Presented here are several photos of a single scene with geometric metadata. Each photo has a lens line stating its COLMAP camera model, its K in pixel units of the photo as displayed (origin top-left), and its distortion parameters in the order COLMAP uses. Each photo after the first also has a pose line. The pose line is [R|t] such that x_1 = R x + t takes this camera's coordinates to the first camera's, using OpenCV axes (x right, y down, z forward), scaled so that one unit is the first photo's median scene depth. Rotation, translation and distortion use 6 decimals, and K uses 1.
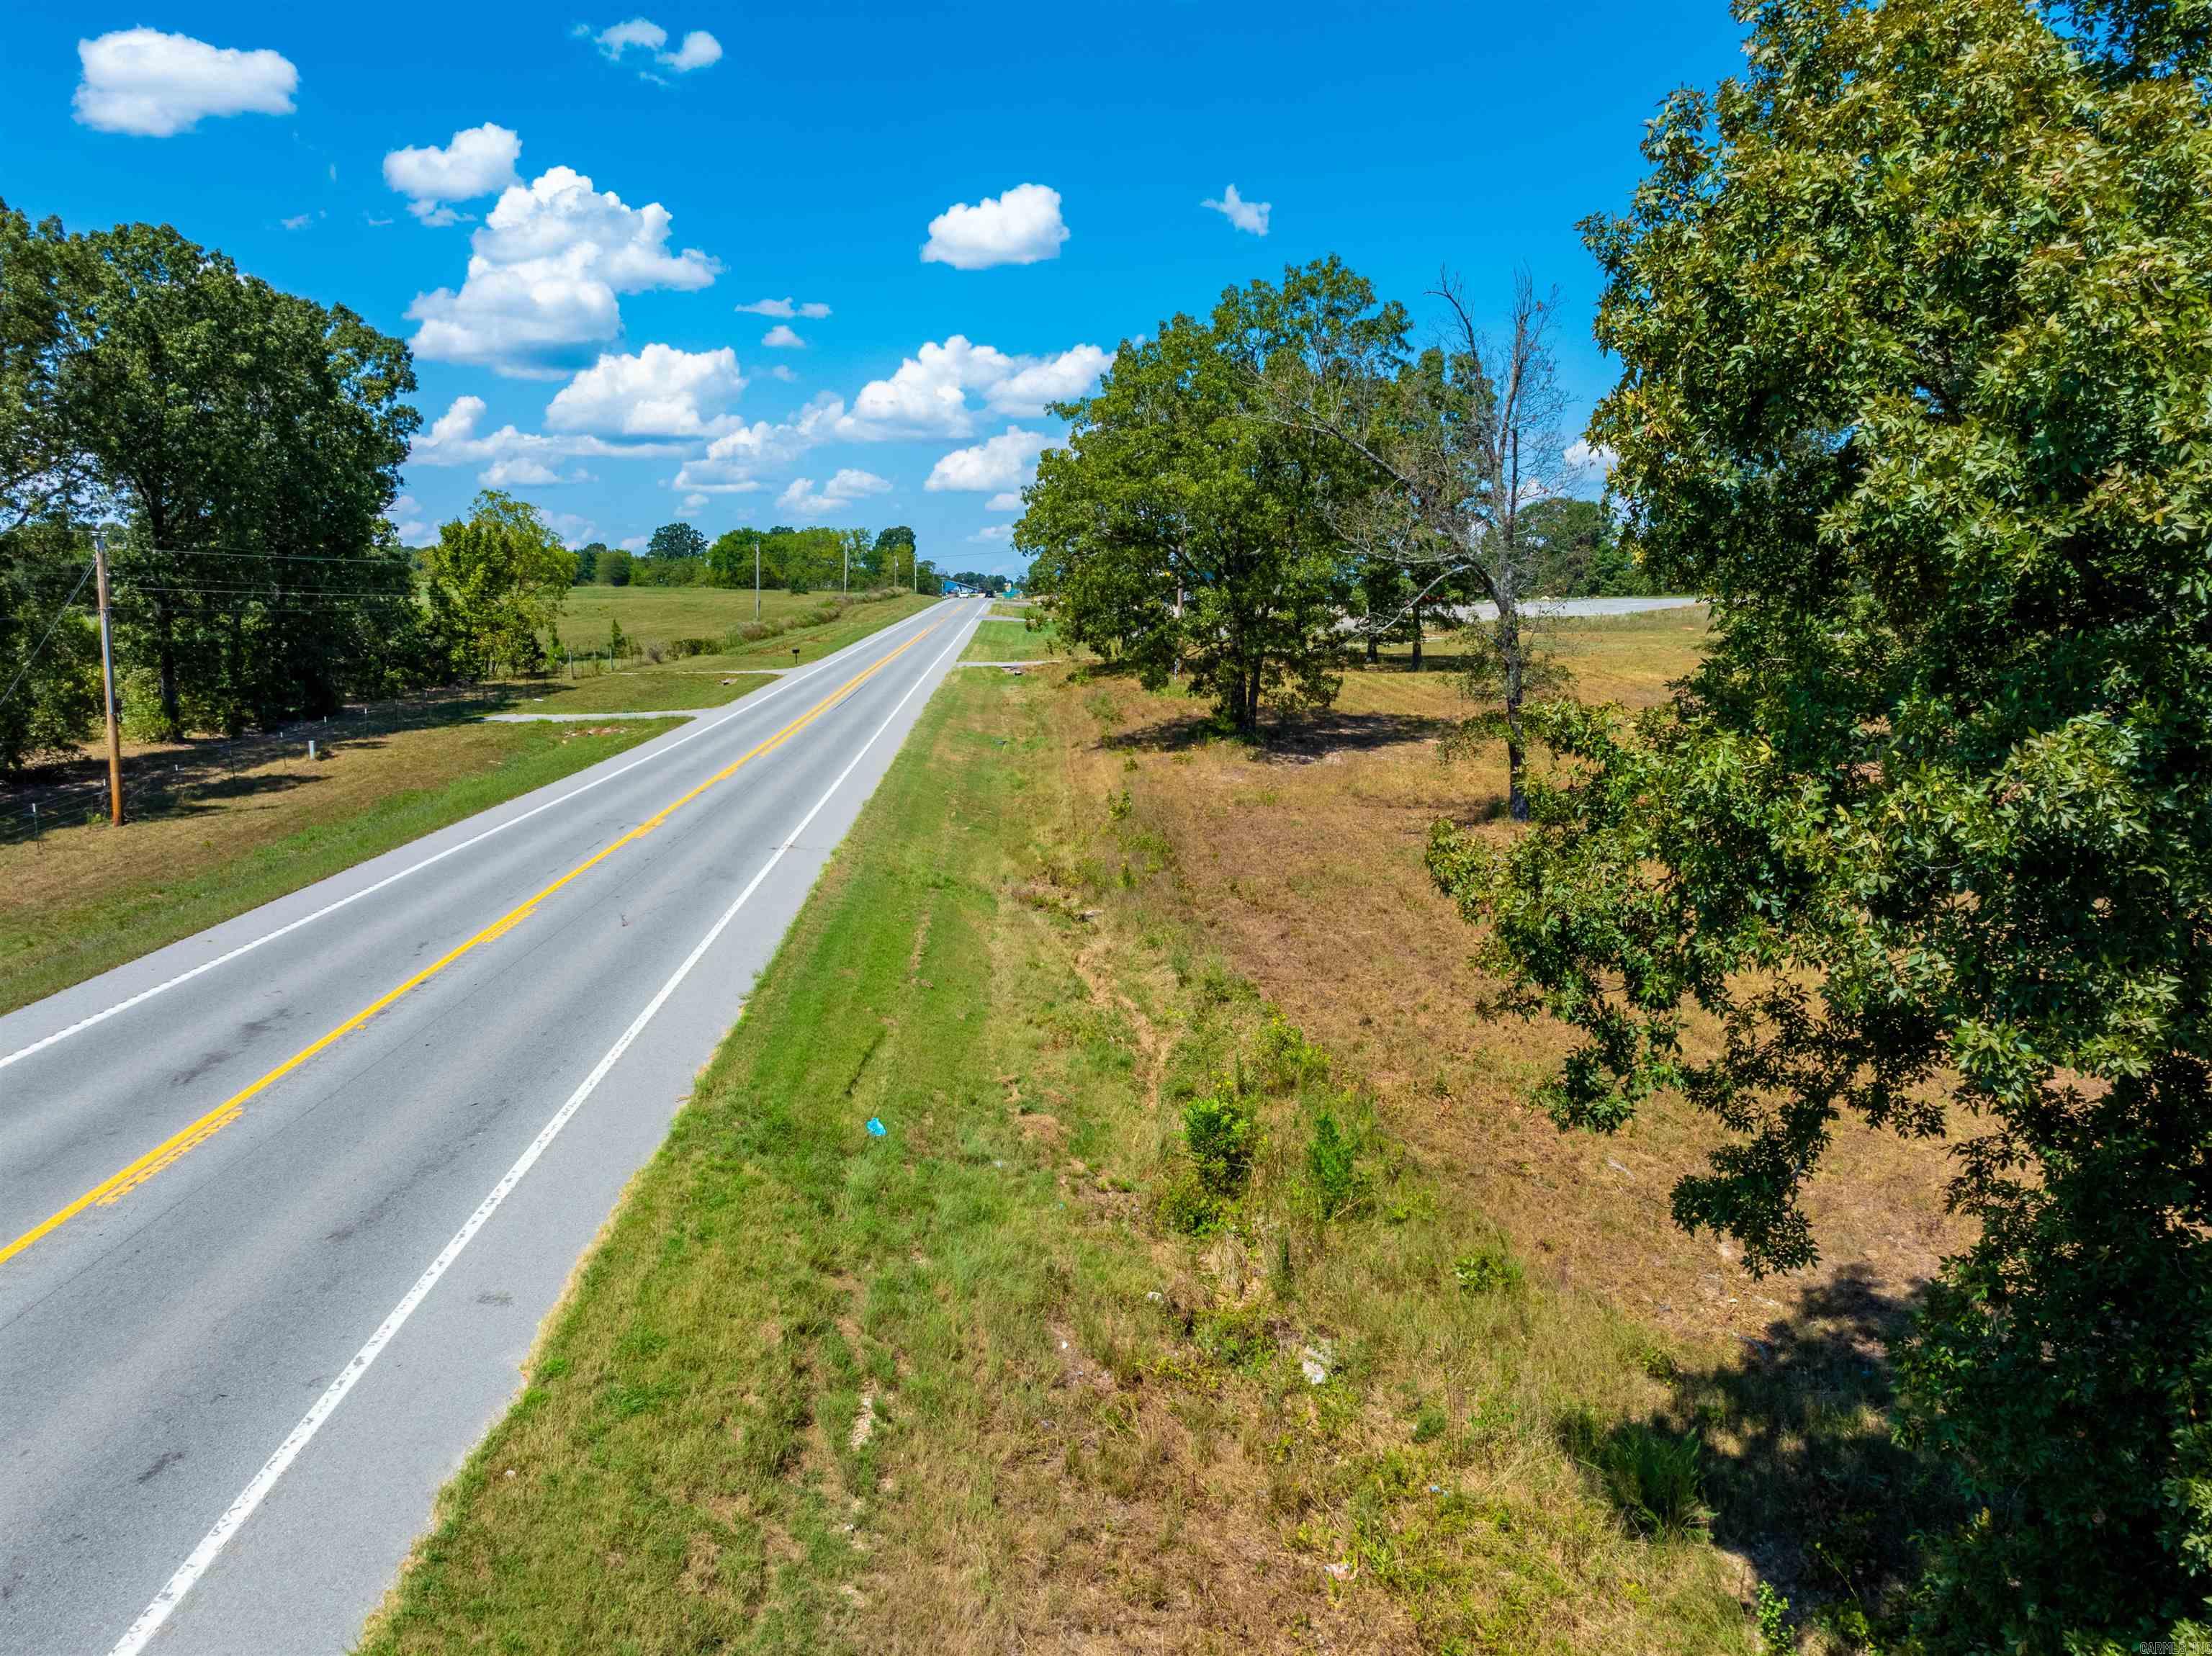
lens RADIAL K [[1540.1, 0, 1106.0], [0, 1540.1, 828.0], [0, 0, 1]] dist [-0.041962, 0.033776]
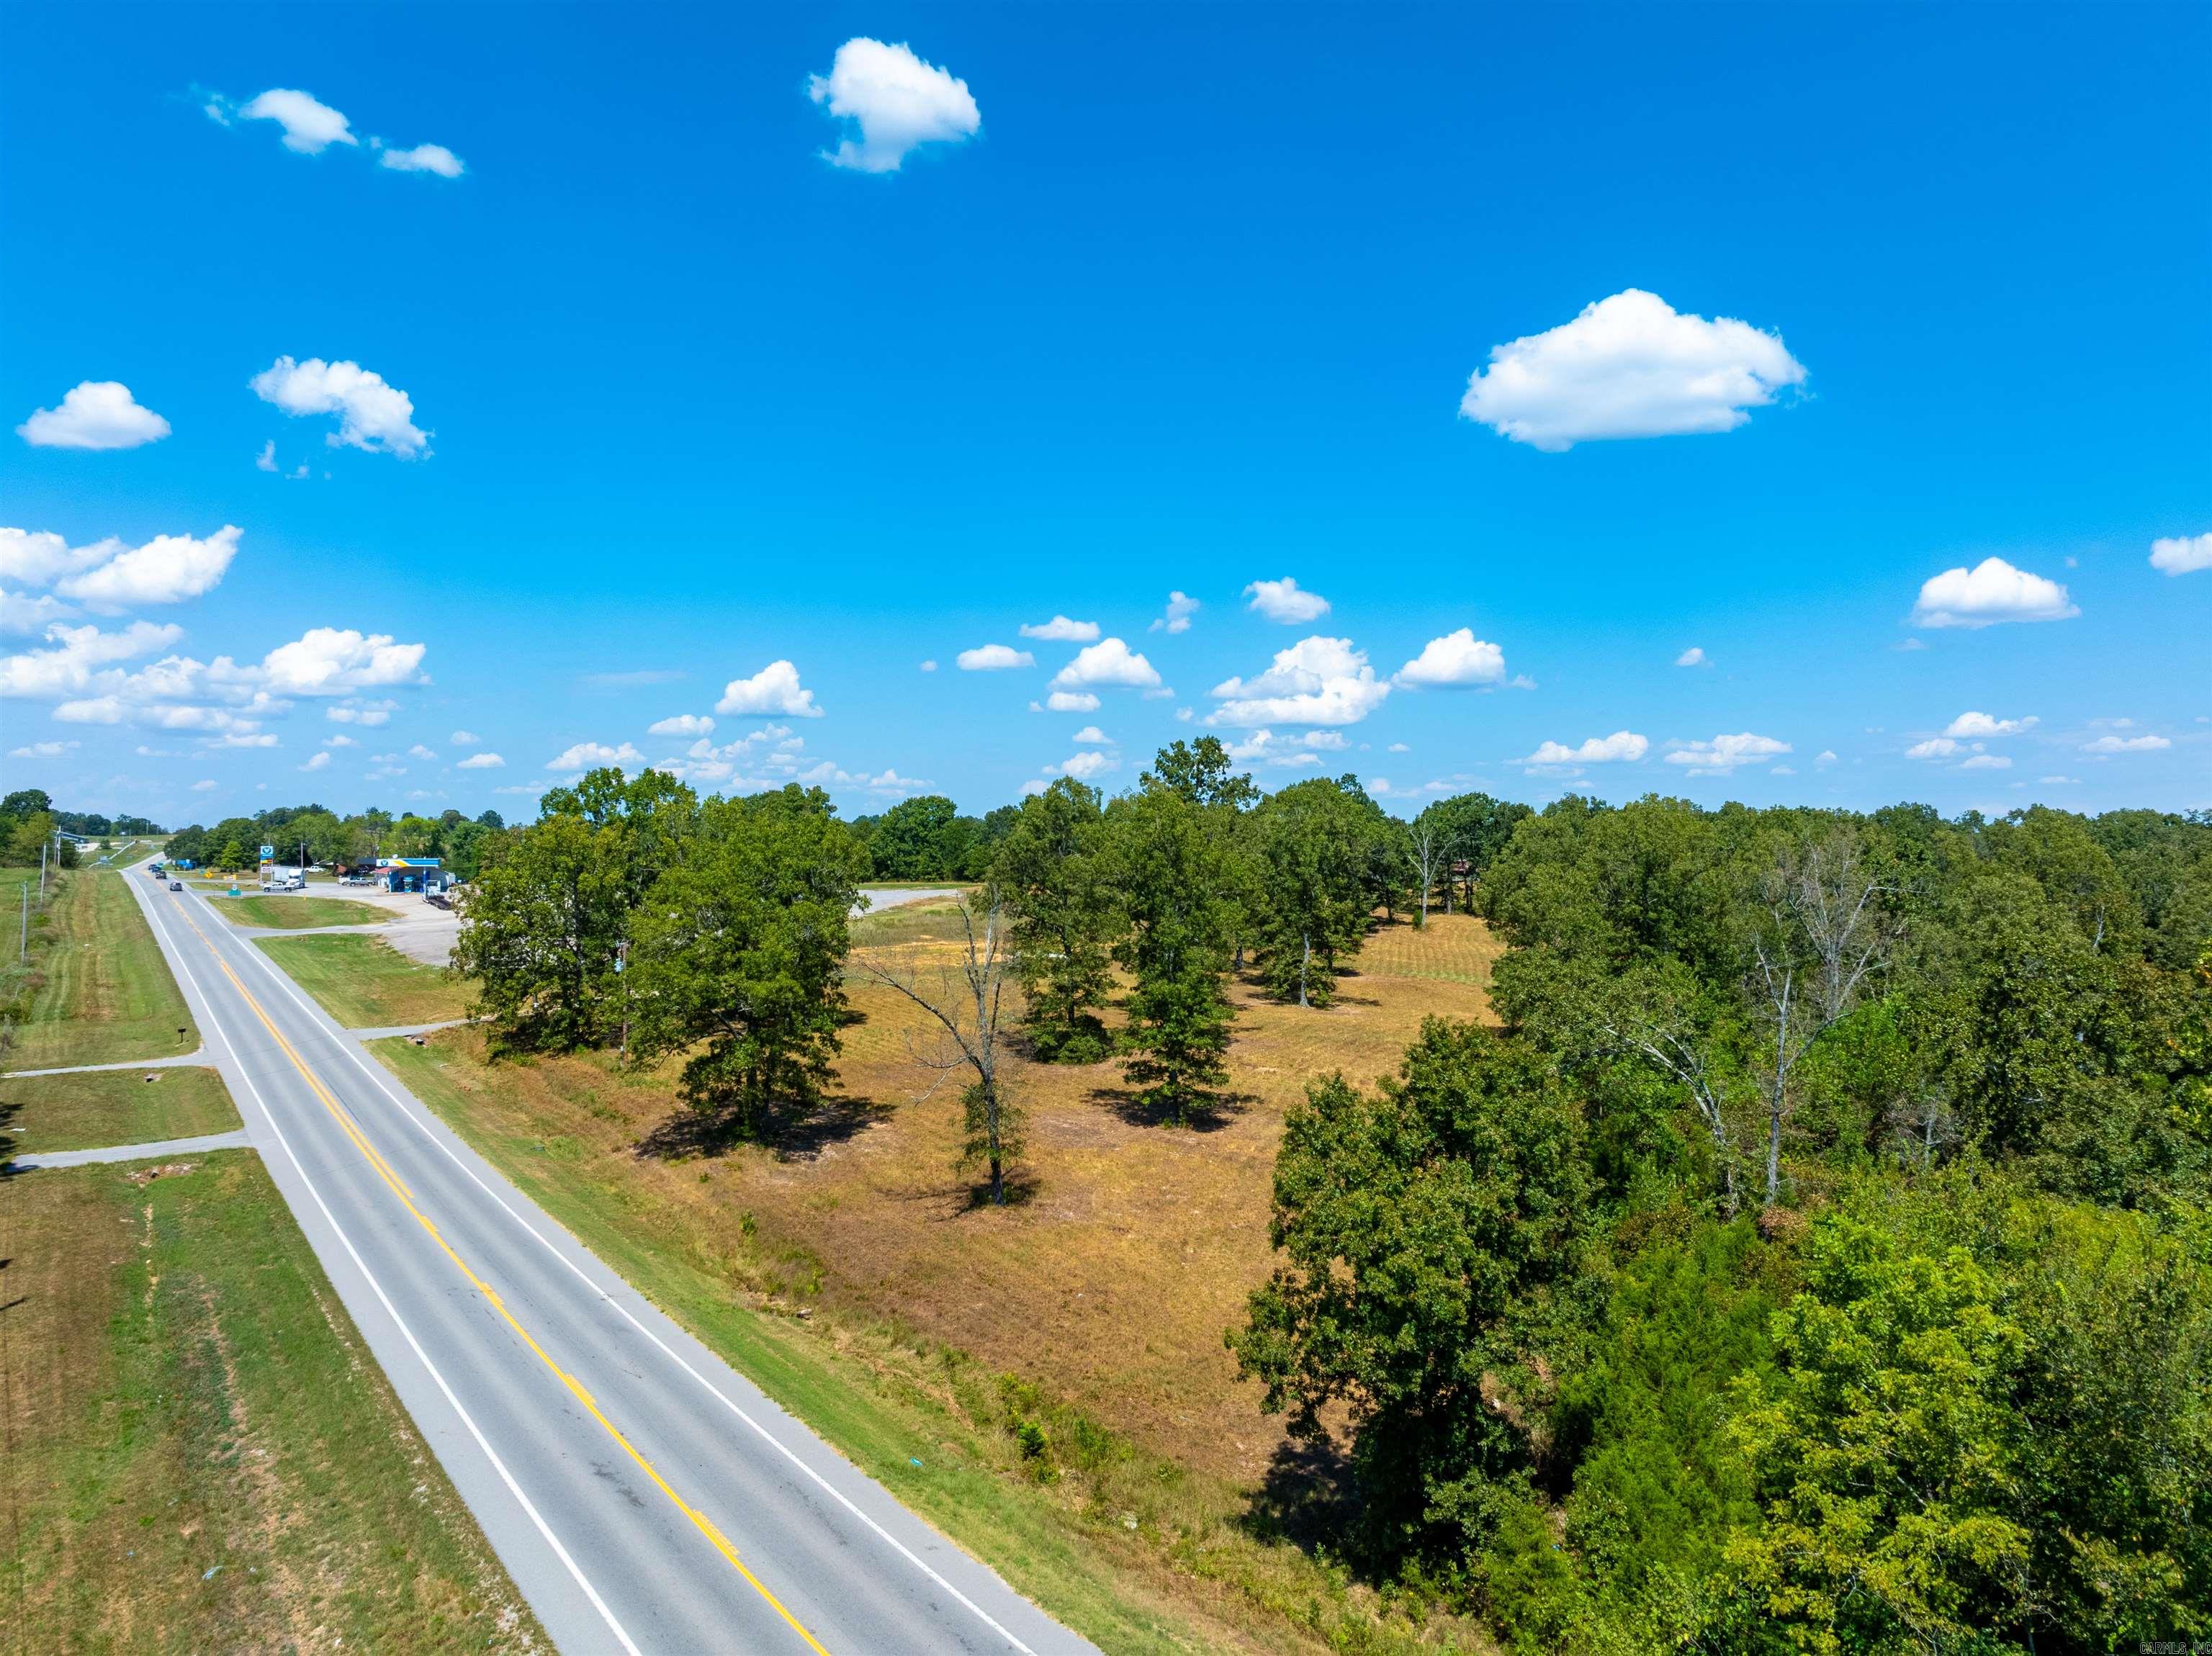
lens RADIAL K [[1540.1, 0, 1106.0], [0, 1540.1, 828.0], [0, 0, 1]] dist [-0.041962, 0.033776]
pose [[0.861346, 0.004990, 0.507995, -0.358409], [0.071012, 0.988952, -0.130120, -0.139138], [-0.503031, 0.148152, 0.851475, -0.395597]]
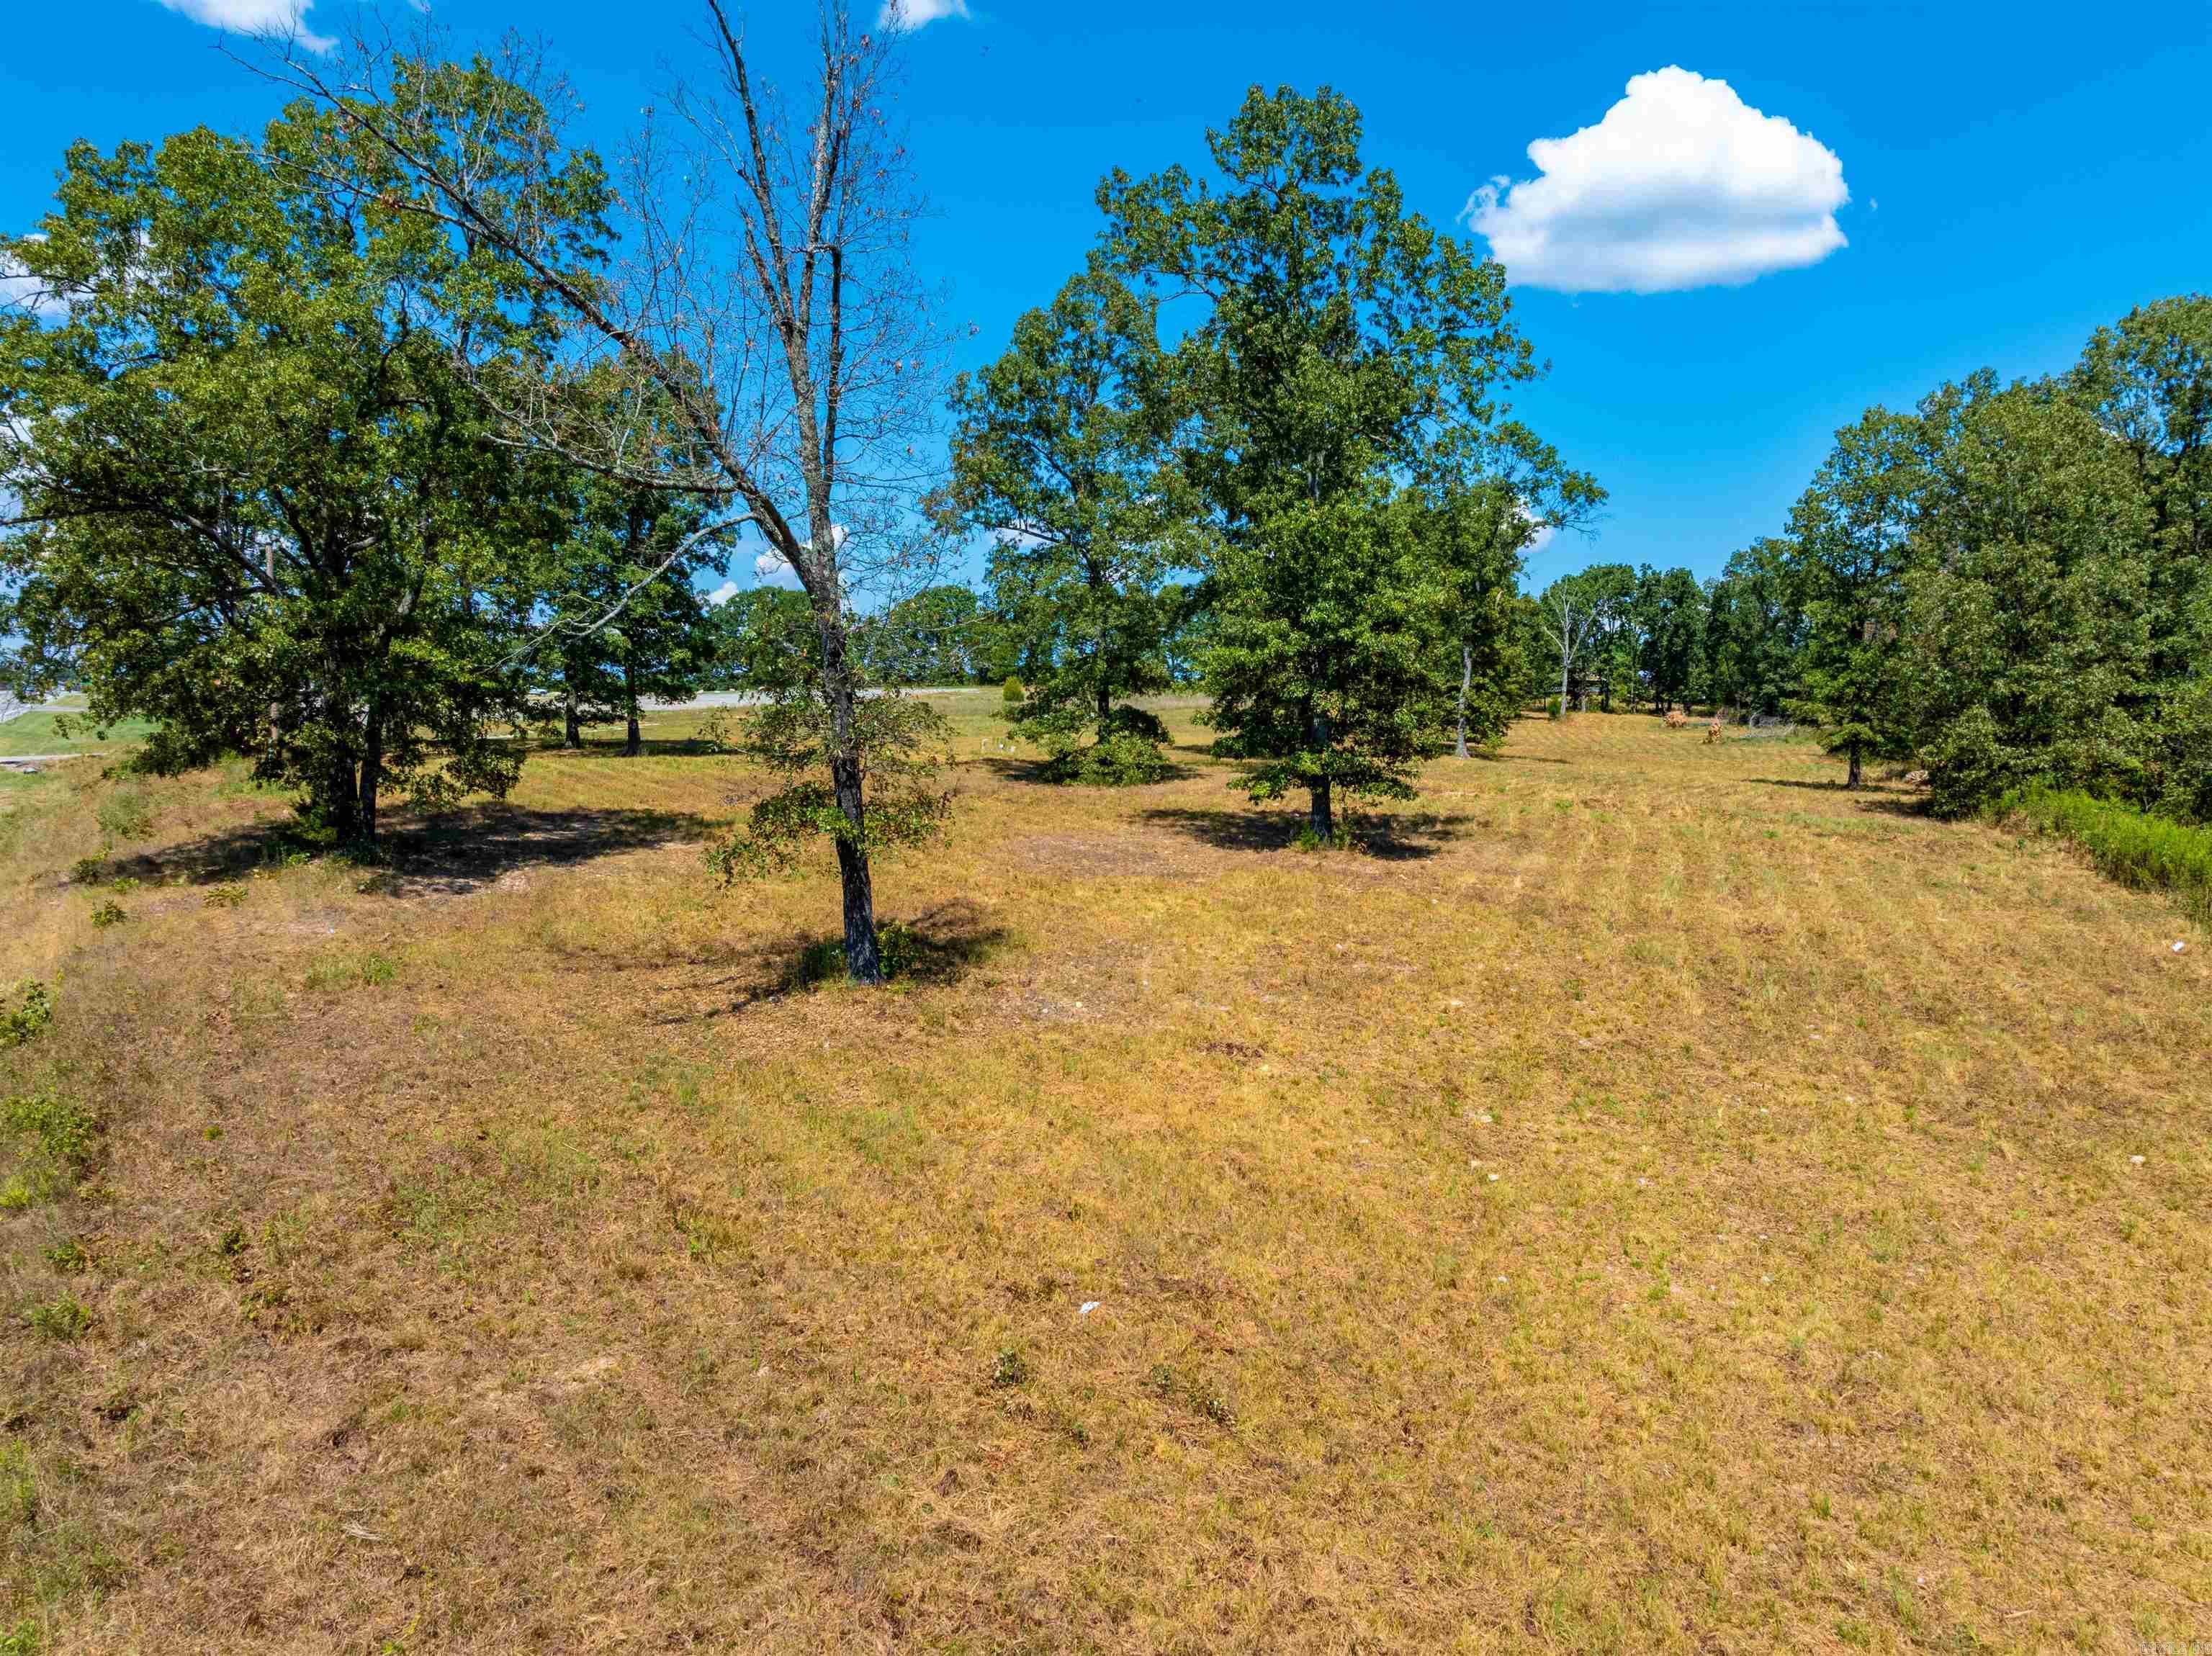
lens RADIAL K [[1554.4, 0, 1100.5], [0, 1554.4, 817.6], [0, 0, 1]] dist [-0.028974, 0.011158]
pose [[0.878369, -0.032422, 0.476882, 0.060617], [0.067707, 0.996076, -0.056990, -0.019689], [-0.473163, 0.082347, 0.877118, 0.354656]]
